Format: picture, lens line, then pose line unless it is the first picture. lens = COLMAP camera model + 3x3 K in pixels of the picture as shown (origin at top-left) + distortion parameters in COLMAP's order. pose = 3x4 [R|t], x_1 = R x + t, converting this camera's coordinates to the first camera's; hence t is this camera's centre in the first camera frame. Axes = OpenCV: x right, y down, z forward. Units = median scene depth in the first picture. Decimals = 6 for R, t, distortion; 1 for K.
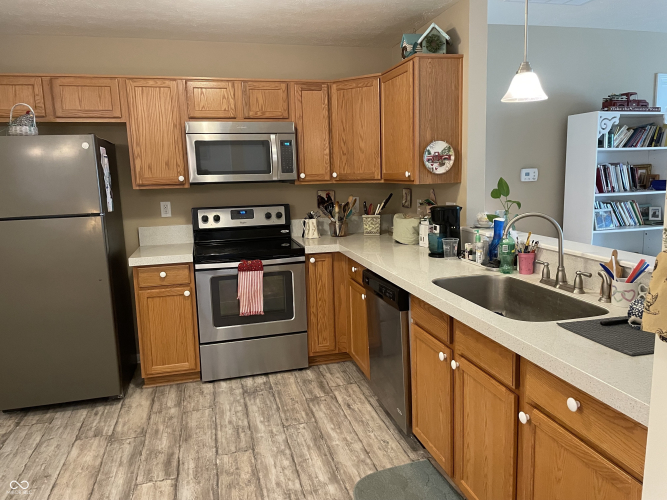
lens RADIAL K [[504.9, 0, 332.9], [0, 504.9, 248.8], [0, 0, 1]] dist [0.077225, -0.061557]
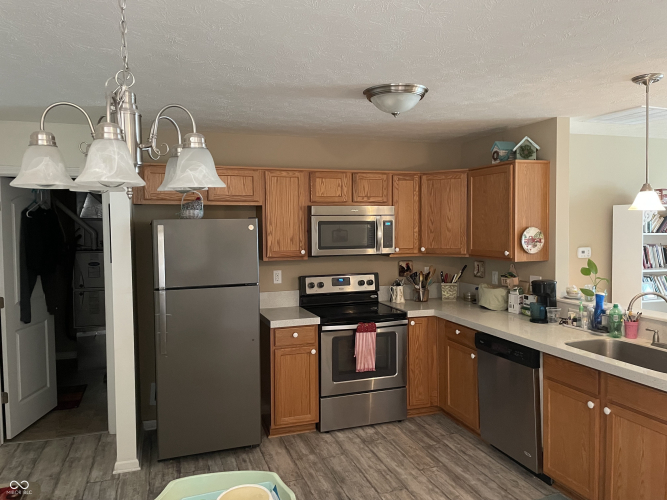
lens RADIAL K [[504.9, 0, 332.0], [0, 504.9, 247.1], [0, 0, 1]] dist [0.077225, -0.061557]
pose [[0.997165, 0.015591, 0.073613, -0.332200], [-0.007056, 0.993362, -0.114812, -0.016983], [-0.074914, 0.113967, 0.990656, -0.169275]]
